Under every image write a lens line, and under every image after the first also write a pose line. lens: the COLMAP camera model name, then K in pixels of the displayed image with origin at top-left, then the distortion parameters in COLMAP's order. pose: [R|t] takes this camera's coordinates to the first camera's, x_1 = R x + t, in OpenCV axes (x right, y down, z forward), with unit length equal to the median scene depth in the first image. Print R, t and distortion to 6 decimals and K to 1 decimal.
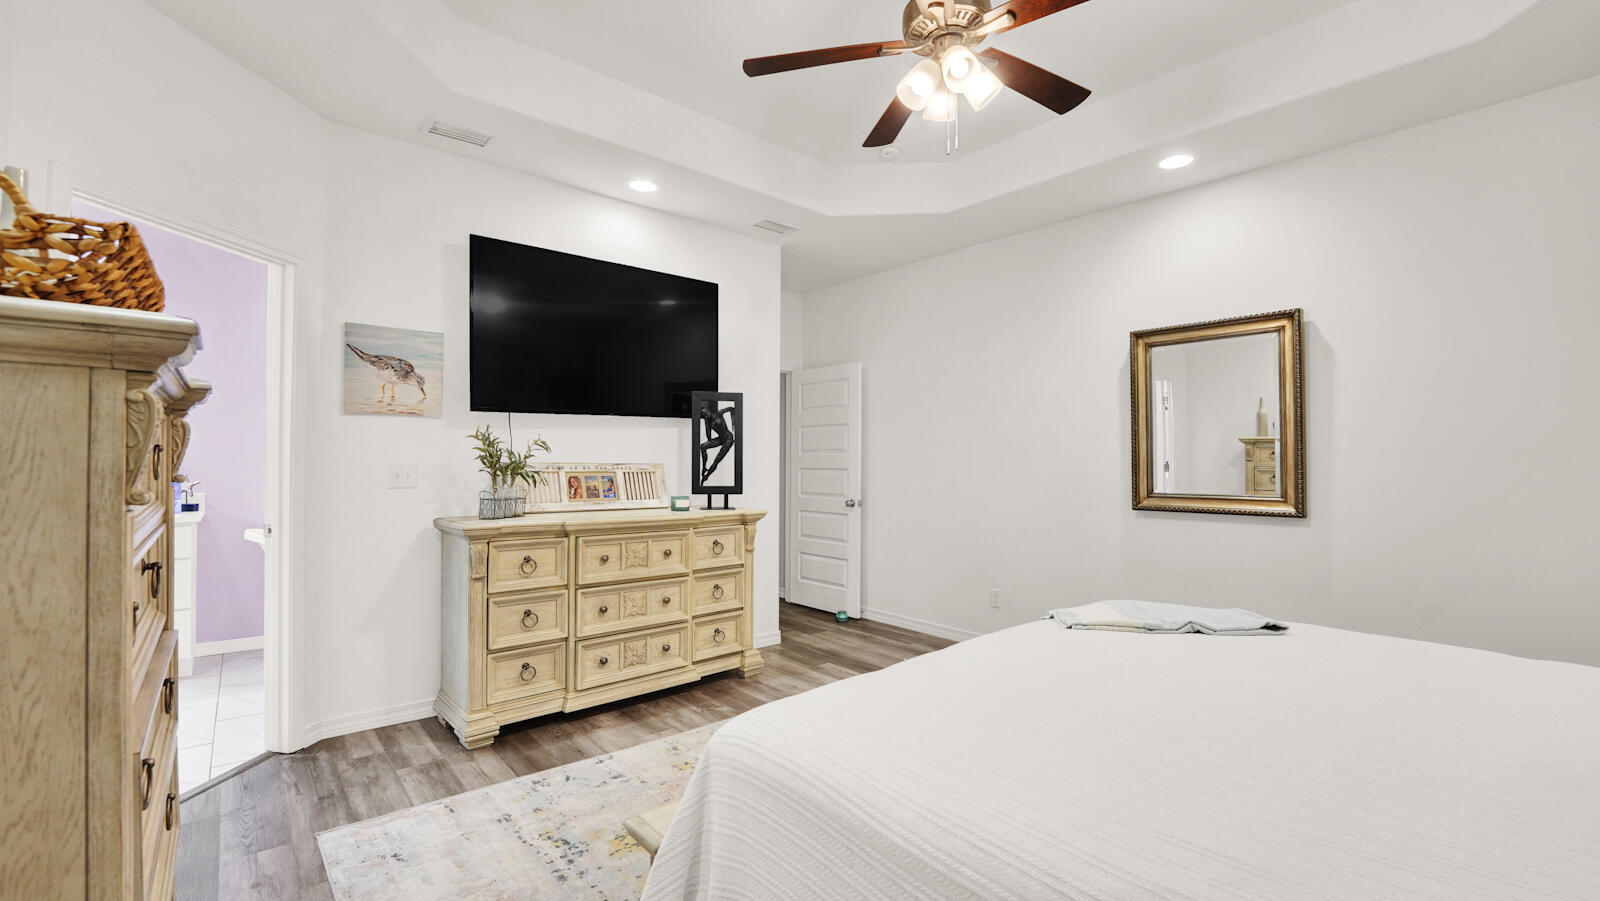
lens RADIAL K [[664.3, 0, 801.4], [0, 664.3, 454.3], [0, 0, 1]] dist [-0.030616, 0.003980]
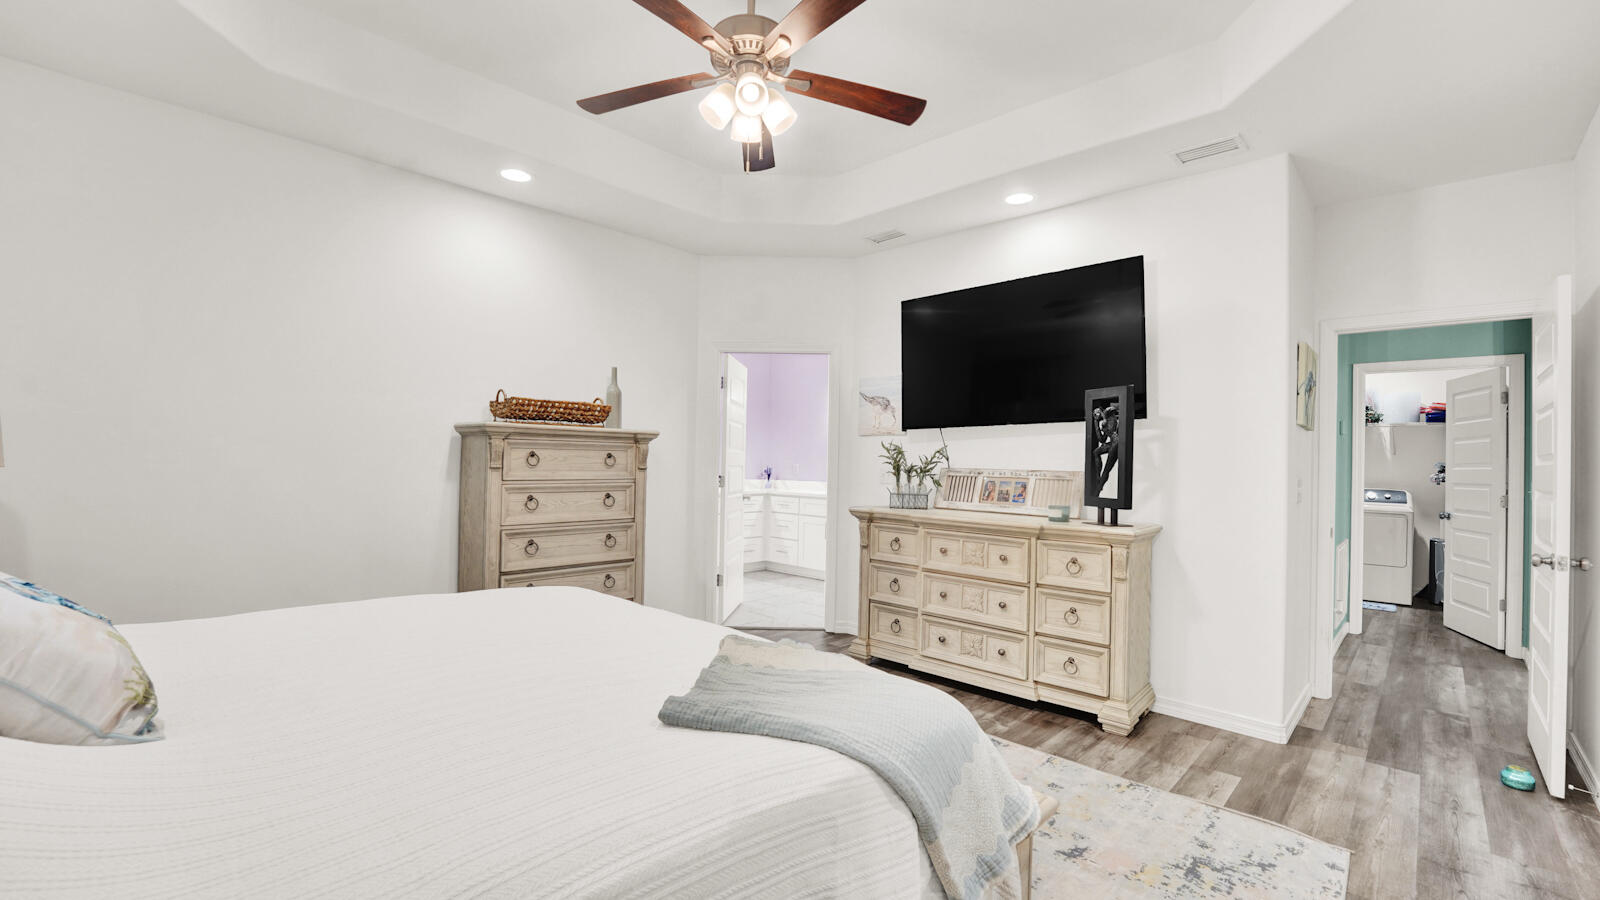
lens RADIAL K [[664.3, 0, 799.7], [0, 664.3, 454.6], [0, 0, 1]] dist [-0.030616, 0.003980]
pose [[0.088480, -0.015671, -0.995955, 0.743246], [-0.010178, 0.999810, -0.016636, 0.010793], [0.996026, 0.011609, 0.088303, 0.575656]]
